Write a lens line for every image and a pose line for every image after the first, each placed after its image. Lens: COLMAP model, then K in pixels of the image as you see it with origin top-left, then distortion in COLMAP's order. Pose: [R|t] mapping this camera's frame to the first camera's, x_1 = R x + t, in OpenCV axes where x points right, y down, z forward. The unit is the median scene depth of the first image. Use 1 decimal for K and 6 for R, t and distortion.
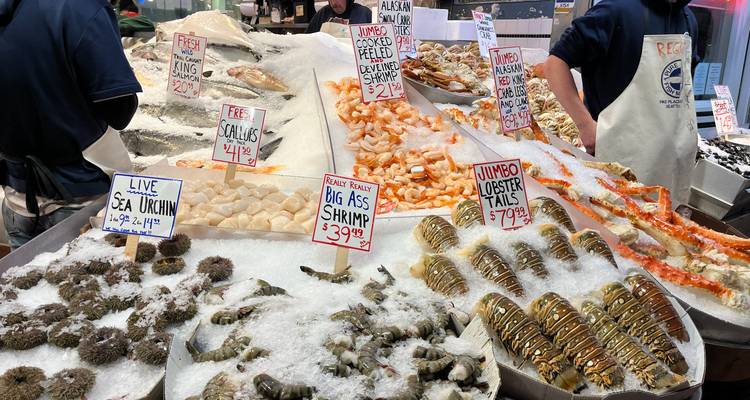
lens RADIAL K [[1217.8, 0, 375.0], [0, 1217.8, 199.8], [0, 0, 1]] dist [0.014901, 0.000000]
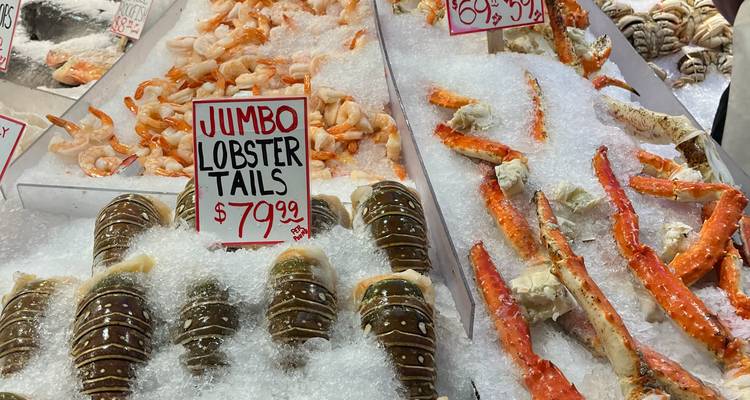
lens RADIAL K [[1217.8, 0, 375.0], [0, 1217.8, 200.3], [0, 0, 1]] dist [0.014901, 0.000000]
pose [[0.793581, 0.137316, -0.592768, 0.423137], [-0.066693, 0.987963, 0.139577, -0.061828], [0.604799, -0.071232, 0.793186, 0.653068]]
